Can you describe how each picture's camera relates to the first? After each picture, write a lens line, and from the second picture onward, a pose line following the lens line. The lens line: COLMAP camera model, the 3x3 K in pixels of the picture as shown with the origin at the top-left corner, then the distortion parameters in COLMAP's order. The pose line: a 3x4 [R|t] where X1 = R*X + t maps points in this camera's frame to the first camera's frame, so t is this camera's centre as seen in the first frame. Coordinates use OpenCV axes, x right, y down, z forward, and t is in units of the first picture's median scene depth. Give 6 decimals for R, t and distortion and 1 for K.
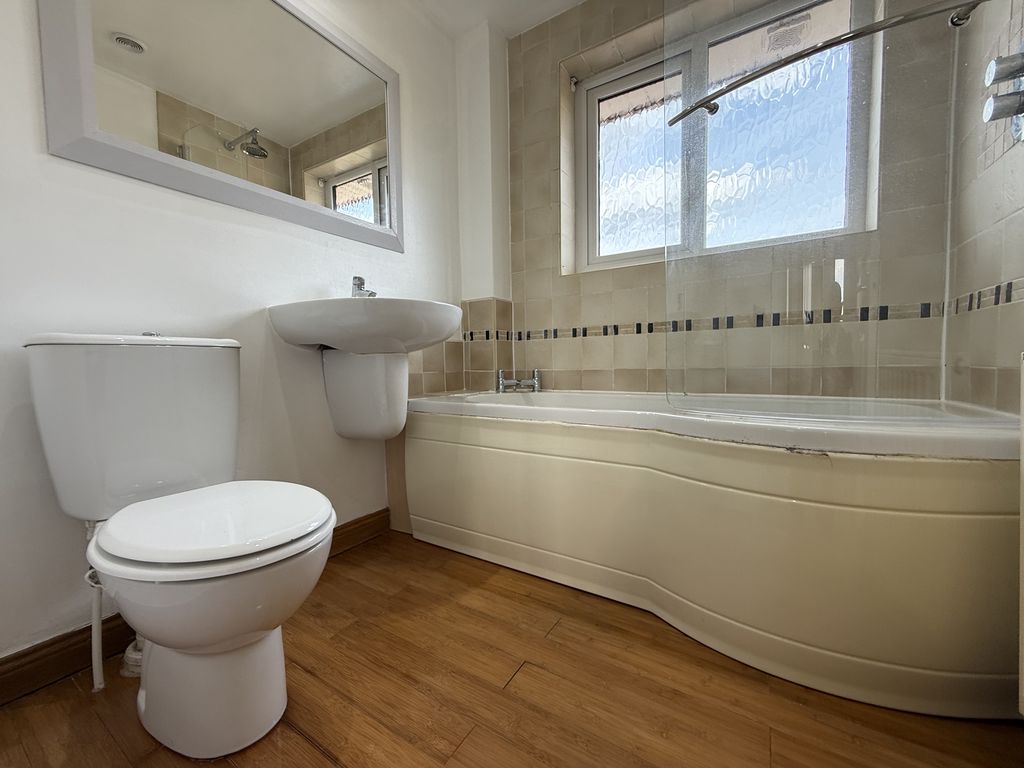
lens RADIAL K [[406.6, 0, 507.7], [0, 406.6, 385.0], [0, 0, 1]] dist [-0.000048, -0.000189]
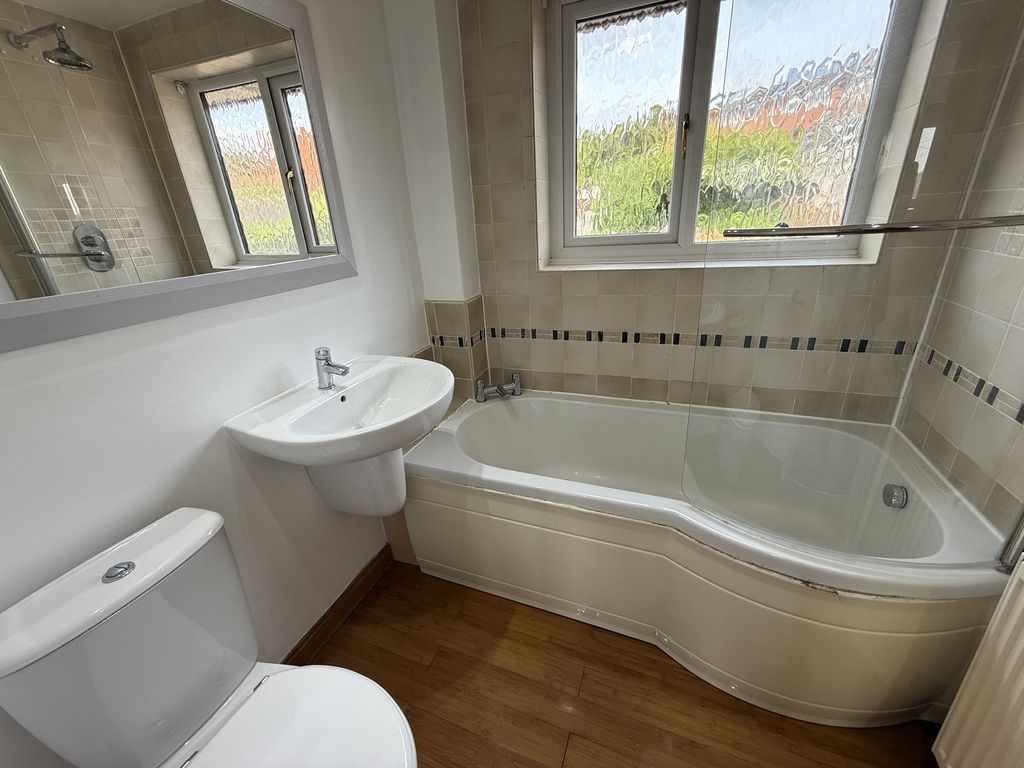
lens RADIAL K [[406.6, 0, 507.7], [0, 406.6, 385.0], [0, 0, 1]] dist [-0.000048, -0.000189]
pose [[0.981986, -0.110347, 0.153387, -0.104594], [0.055923, 0.945121, 0.321899, -0.344366], [-0.180489, -0.307523, 0.934266, 0.115218]]
